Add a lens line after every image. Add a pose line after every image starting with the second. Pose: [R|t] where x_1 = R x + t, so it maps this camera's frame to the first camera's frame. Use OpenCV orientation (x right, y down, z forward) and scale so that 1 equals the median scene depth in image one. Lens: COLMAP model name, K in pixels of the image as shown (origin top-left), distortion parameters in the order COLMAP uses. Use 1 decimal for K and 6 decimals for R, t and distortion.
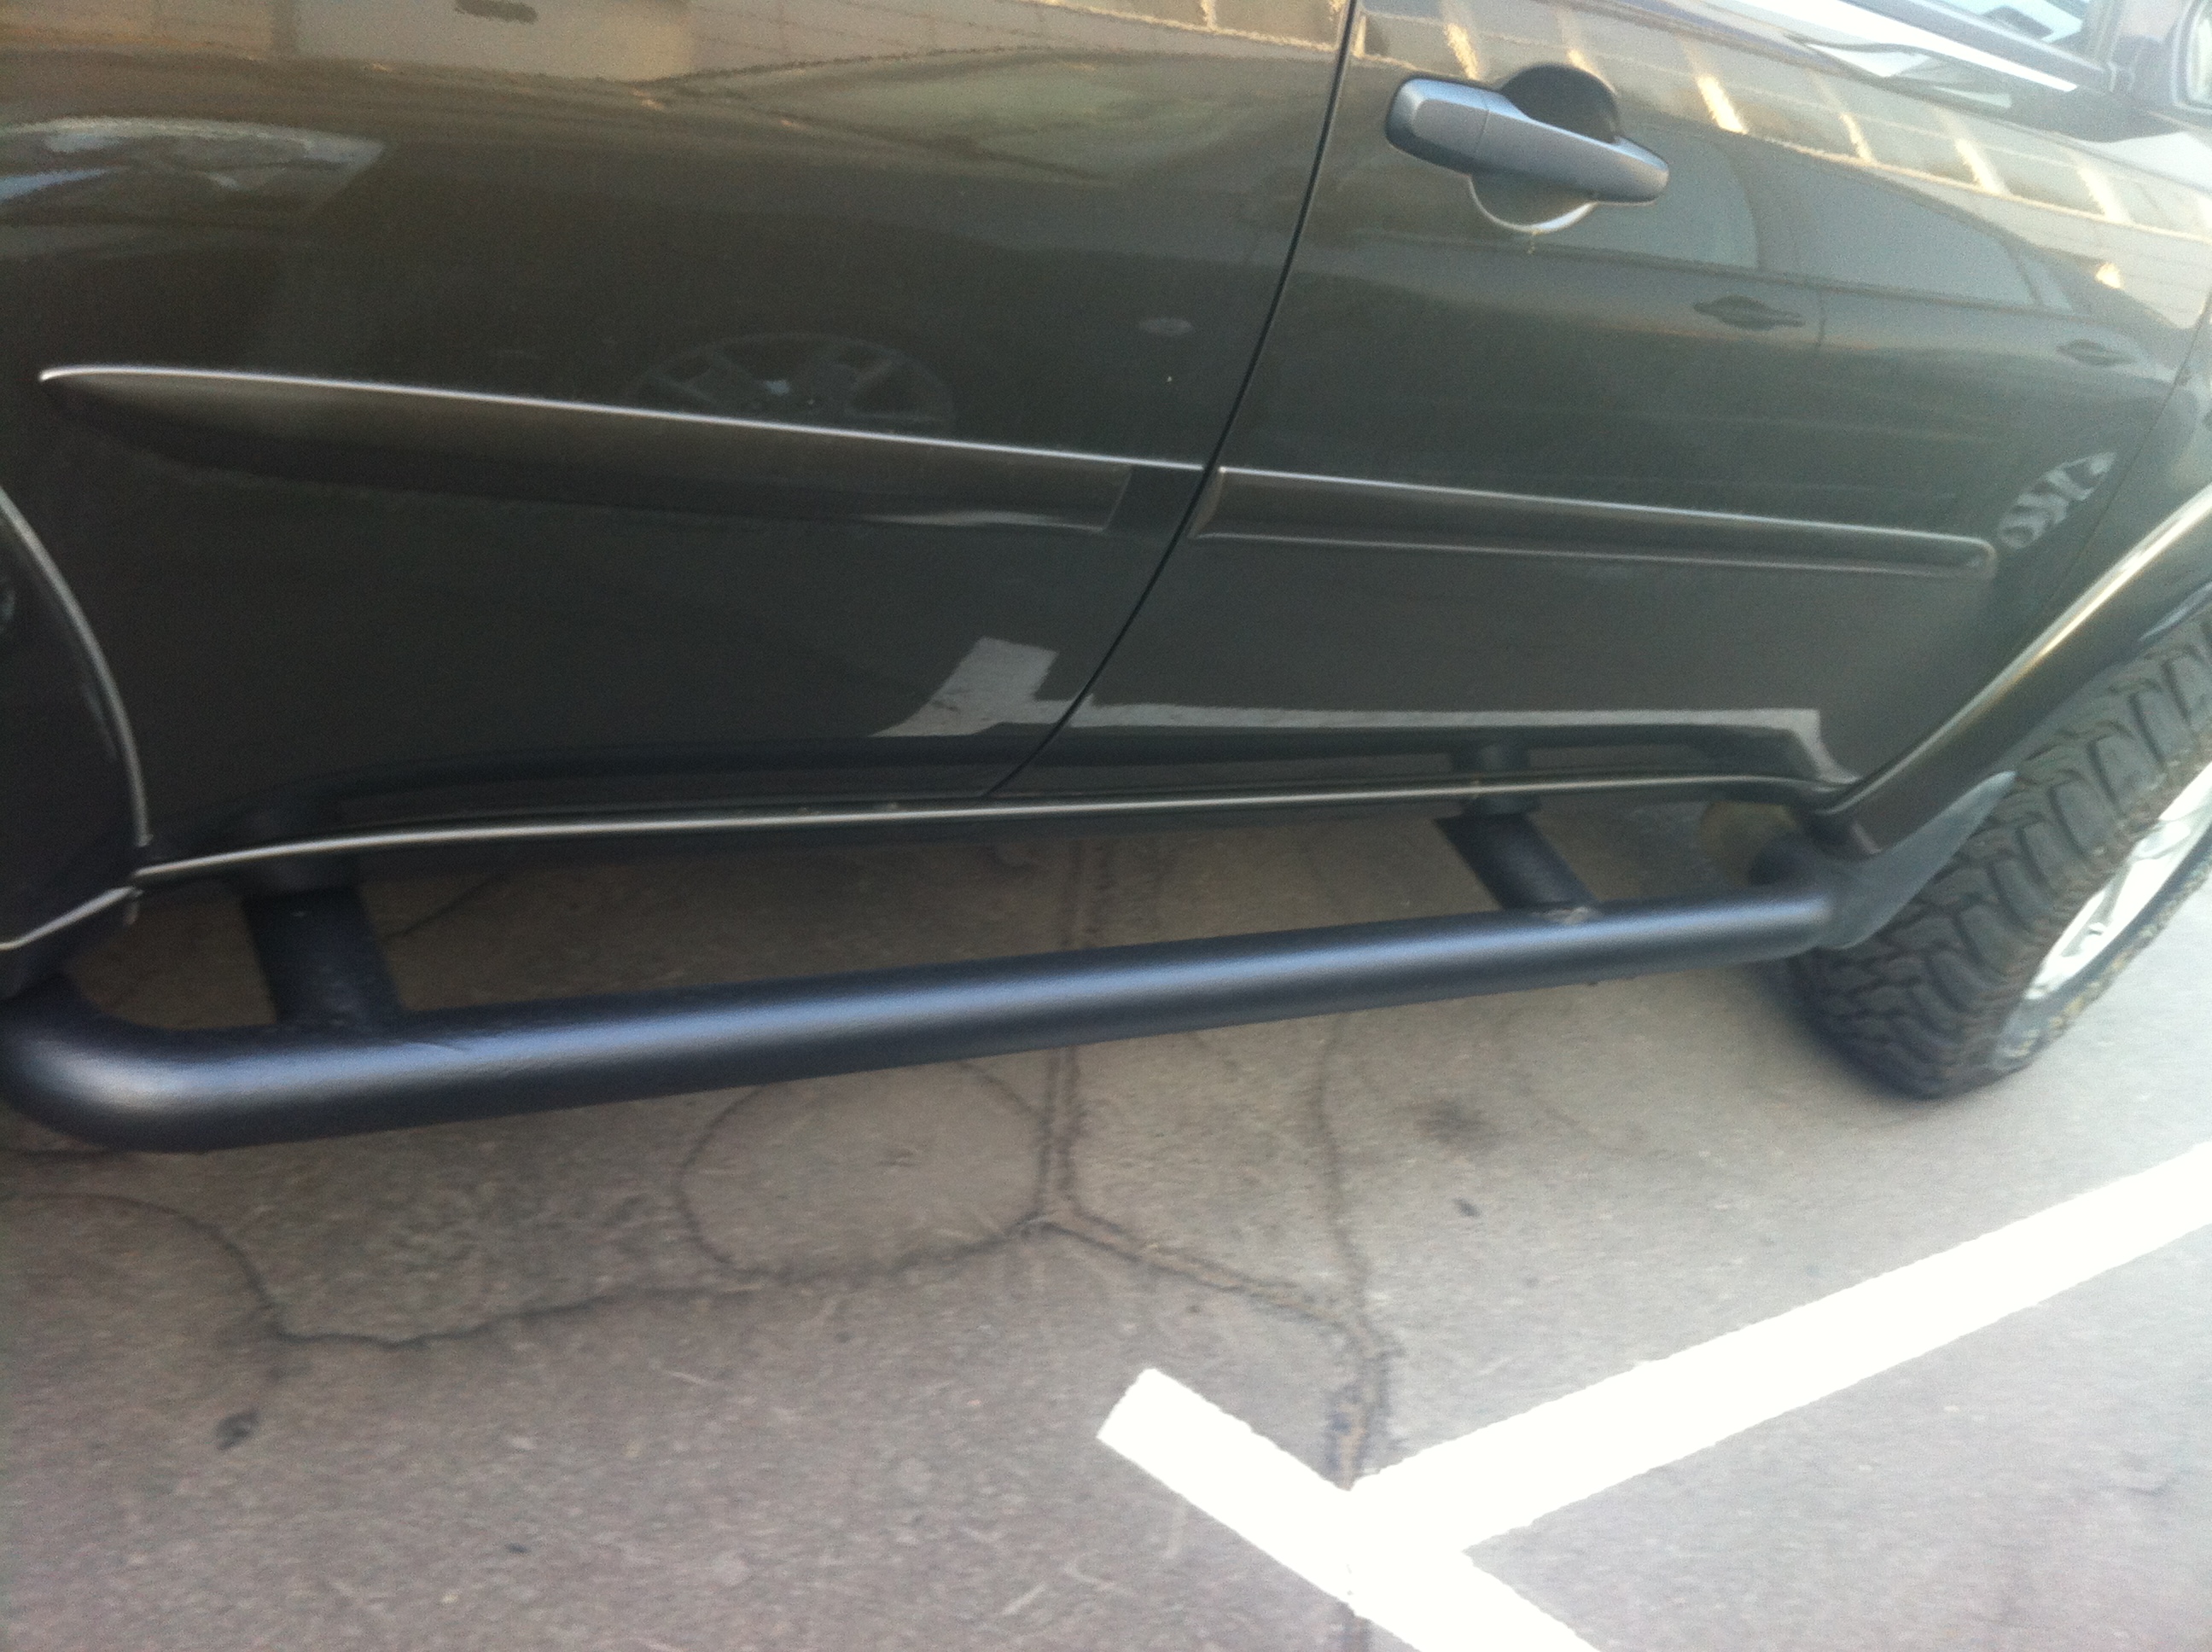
lens RADIAL K [[2259.7, 0, 1106.0], [0, 2259.7, 826.0], [0, 0, 1]] dist [0.042039, -0.185464]
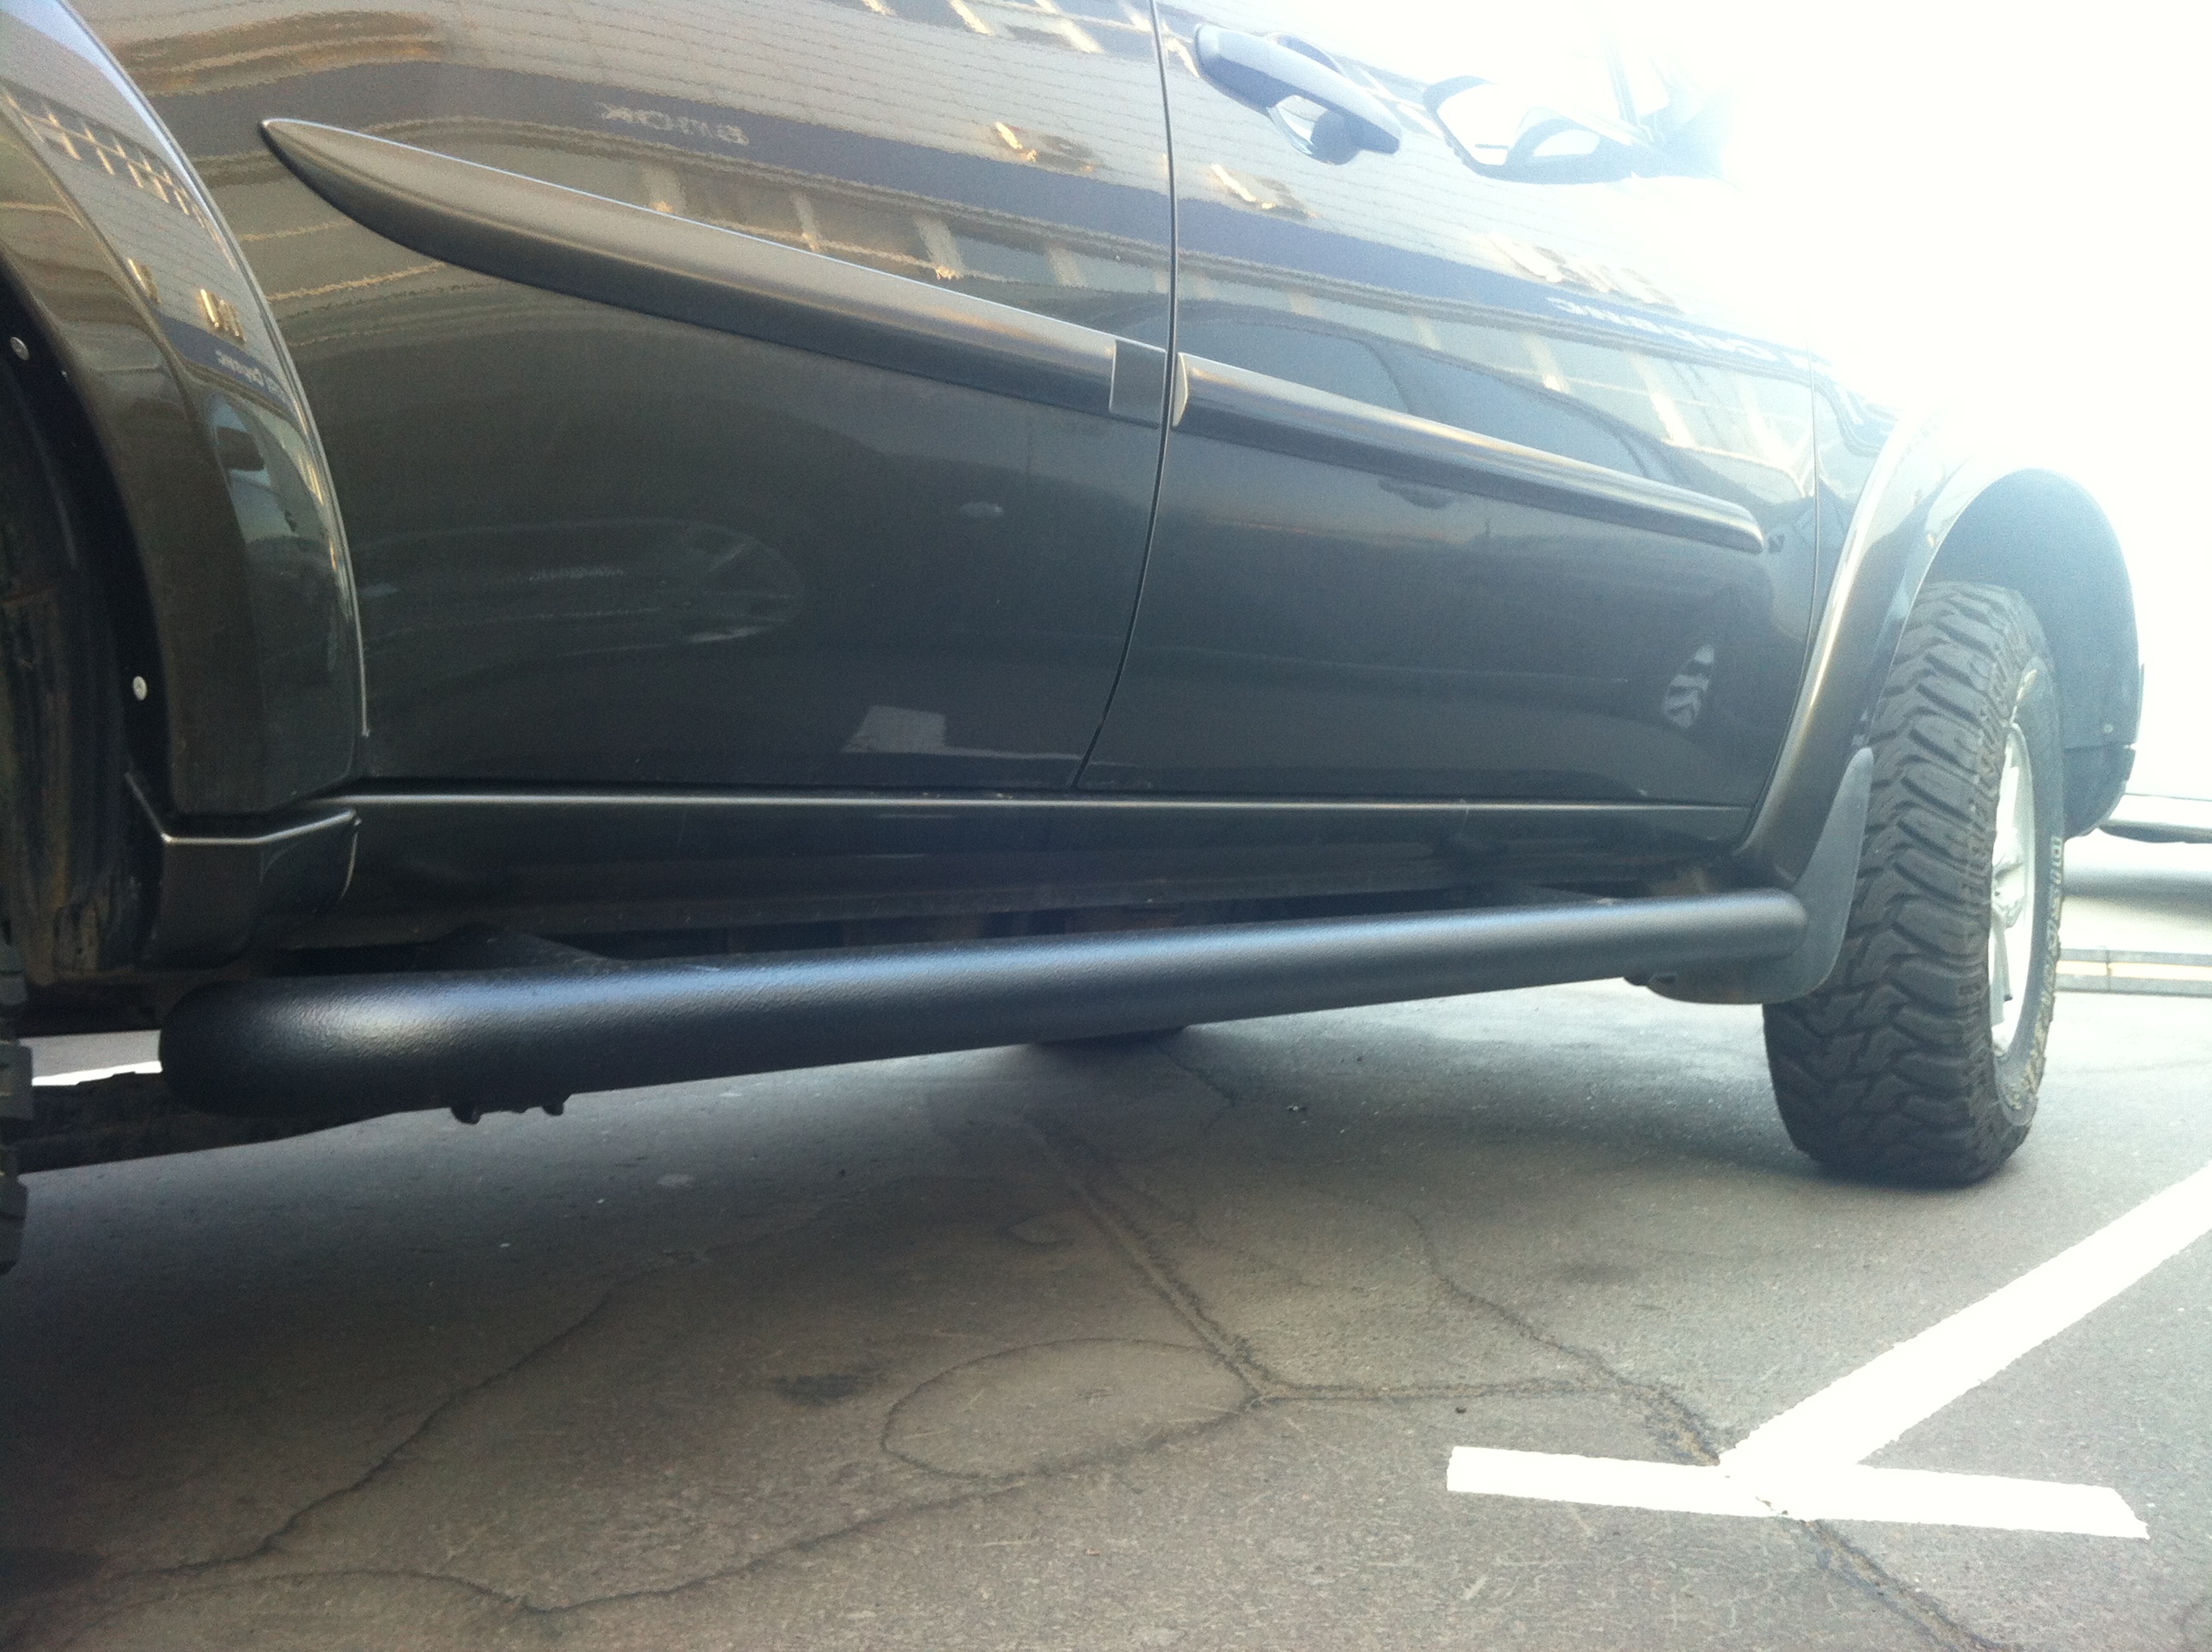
lens RADIAL K [[2259.7, 0, 1106.0], [0, 2259.7, 826.0], [0, 0, 1]] dist [0.042039, -0.185464]
pose [[0.911797, -0.318332, 0.259404, -0.262736], [0.405934, 0.794093, -0.452364, 0.398586], [-0.061989, 0.517765, 0.853274, 0.121762]]
